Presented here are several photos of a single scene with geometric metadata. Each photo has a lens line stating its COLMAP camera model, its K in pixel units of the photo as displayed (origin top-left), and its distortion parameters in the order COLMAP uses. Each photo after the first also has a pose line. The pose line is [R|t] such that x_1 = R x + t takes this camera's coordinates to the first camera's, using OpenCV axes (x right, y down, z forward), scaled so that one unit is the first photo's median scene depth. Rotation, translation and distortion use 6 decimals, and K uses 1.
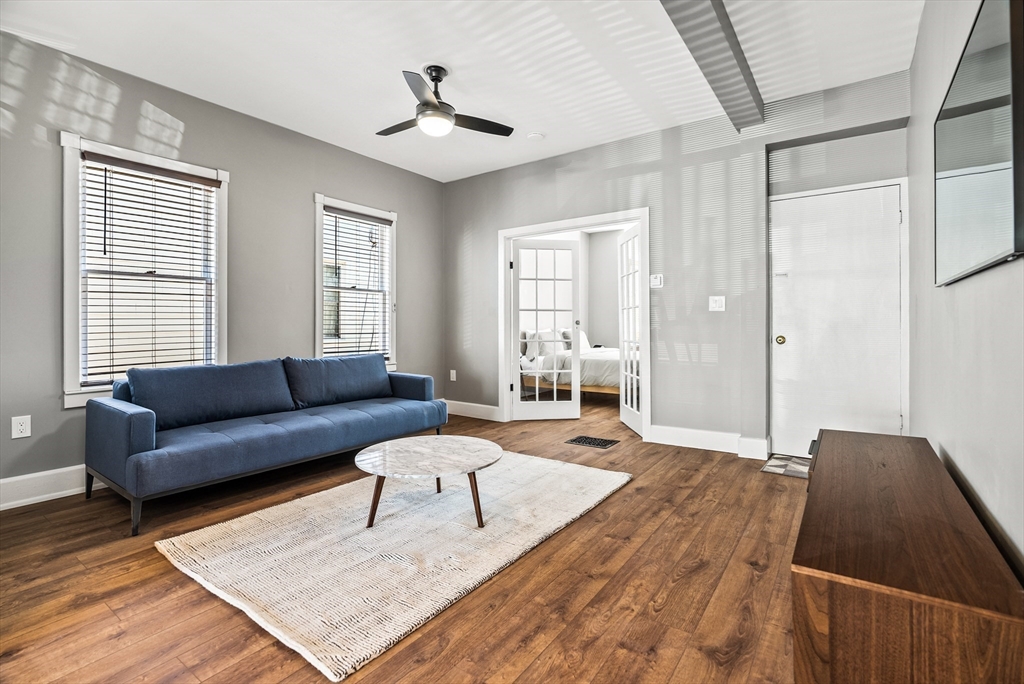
lens RADIAL K [[467.6, 0, 532.5], [0, 467.6, 324.2], [0, 0, 1]] dist [0.001706, 0.001309]
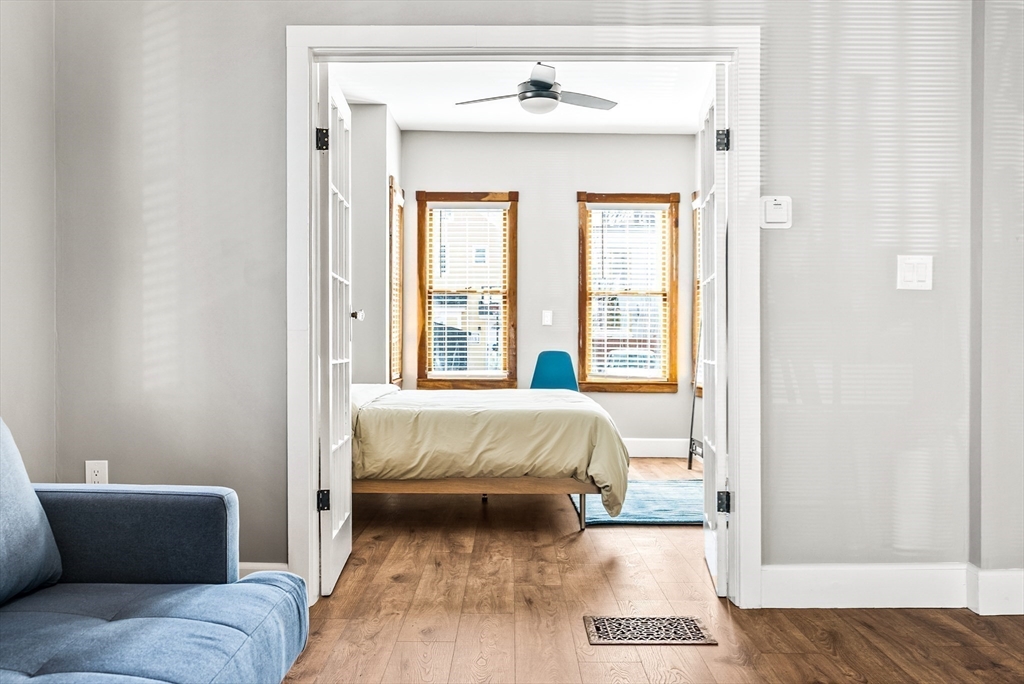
lens RADIAL K [[952.7, 0, 516.6], [0, 952.7, 342.9], [0, 0, 1]] dist [0.010987, 0.000000]
pose [[0.822945, 0.008935, 0.568050, -0.480044], [-0.011148, 0.999938, 0.000421, 0.029873], [-0.568011, -0.006679, 0.822994, 0.538997]]
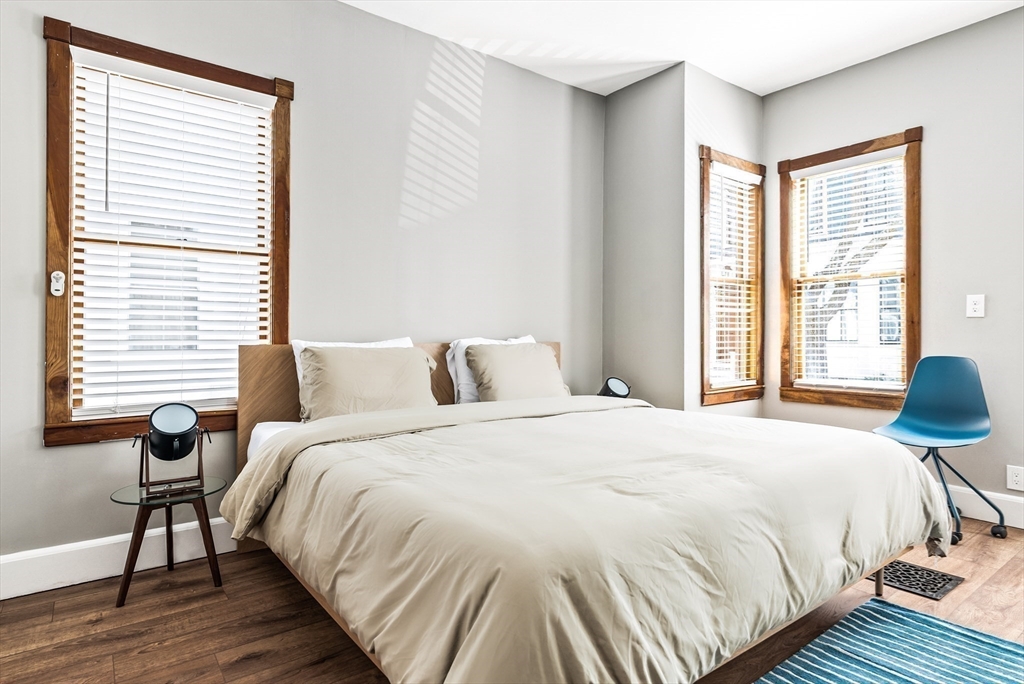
lens RADIAL K [[560.7, 0, 553.9], [0, 560.7, 331.1], [0, 0, 1]] dist [-0.008060, 0.000848]
pose [[0.946032, -0.000182, -0.324074, 0.600147], [-0.003186, 0.999946, -0.009861, 0.020333], [0.324058, 0.010361, 0.945980, 1.389430]]
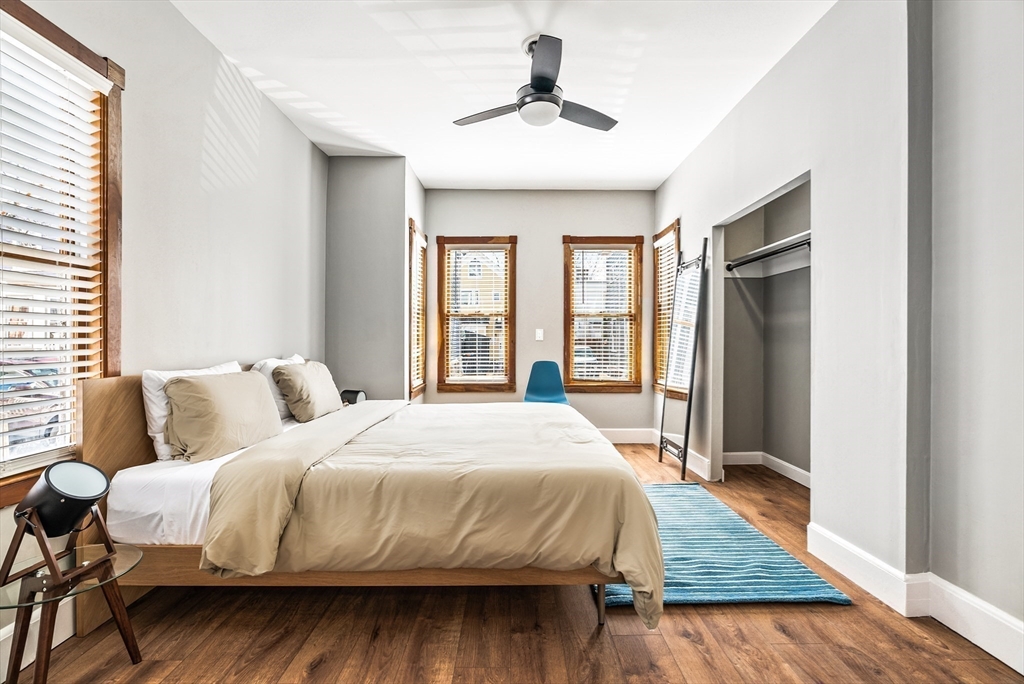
lens RADIAL K [[467.6, 0, 497.2], [0, 467.6, 339.0], [0, 0, 1]] dist [0.001706, 0.001309]
pose [[0.845452, 0.007192, 0.534004, 0.035818], [-0.007662, 0.999970, -0.001338, -0.017047], [-0.533997, -0.002960, 0.845481, 1.283647]]
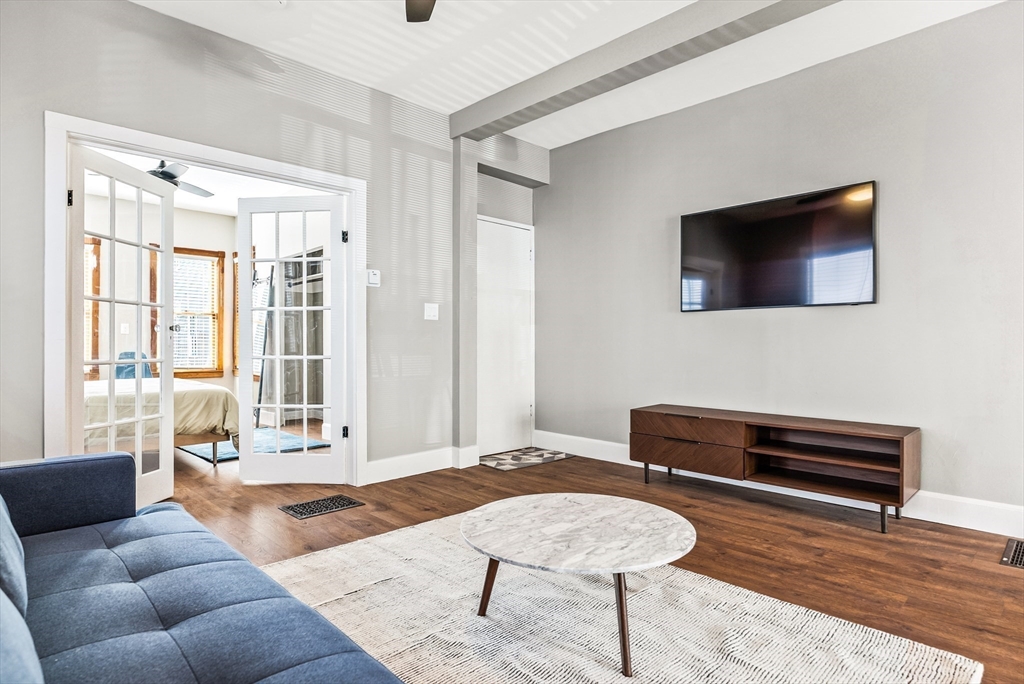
lens RADIAL K [[553.3, 0, 512.8], [0, 553.3, 342.2], [0, 0, 1]] dist [-0.002059, 0.004777]
pose [[0.200381, 0.007817, 0.979687, -0.732021], [-0.001158, 0.999969, -0.007742, 0.028115], [-0.979717, 0.000417, 0.200384, 0.709062]]
